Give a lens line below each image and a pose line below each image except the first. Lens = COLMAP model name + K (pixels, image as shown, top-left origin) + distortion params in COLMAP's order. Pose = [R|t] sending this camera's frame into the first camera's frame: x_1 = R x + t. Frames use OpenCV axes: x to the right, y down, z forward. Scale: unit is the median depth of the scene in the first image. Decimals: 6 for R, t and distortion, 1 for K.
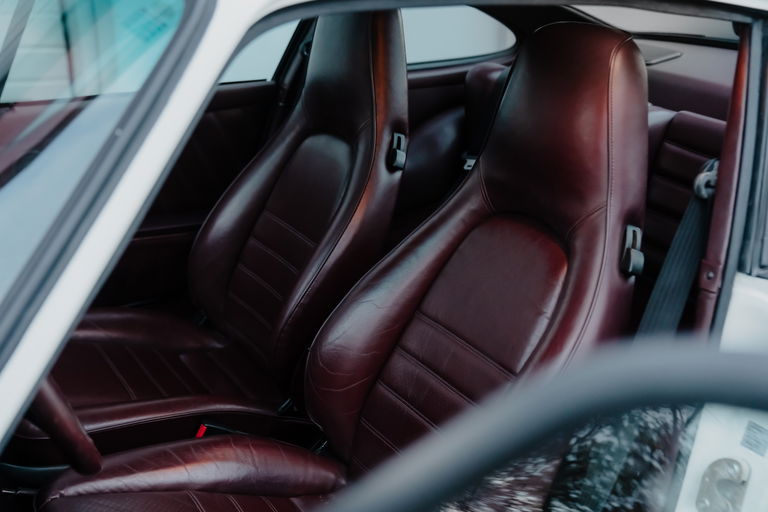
lens RADIAL K [[1027.1, 0, 384.4], [0, 1027.1, 254.8], [0, 0, 1]] dist [-0.015407, 0.000000]
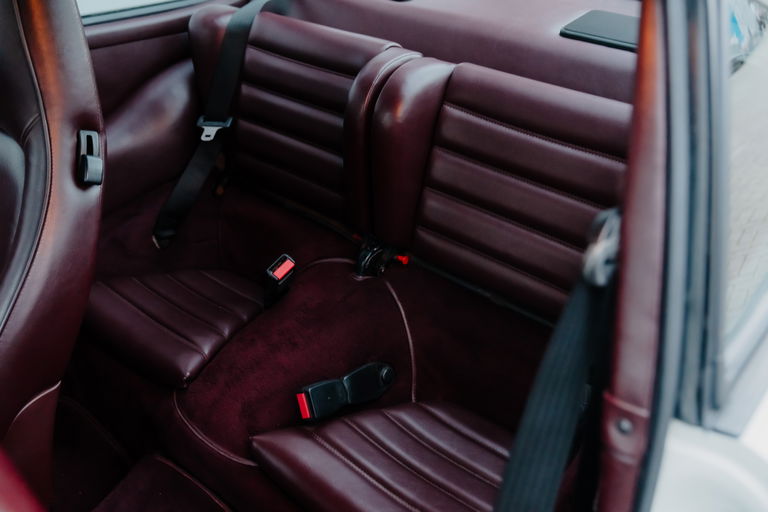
lens RADIAL K [[766.6, 0, 381.9], [0, 766.6, 257.2], [0, 0, 1]] dist [0.010094, 0.000000]
pose [[0.961157, -0.141253, 0.237117, 0.070225], [0.100031, 0.978985, 0.177715, -0.106596], [-0.257237, -0.147093, 0.955088, 0.436487]]
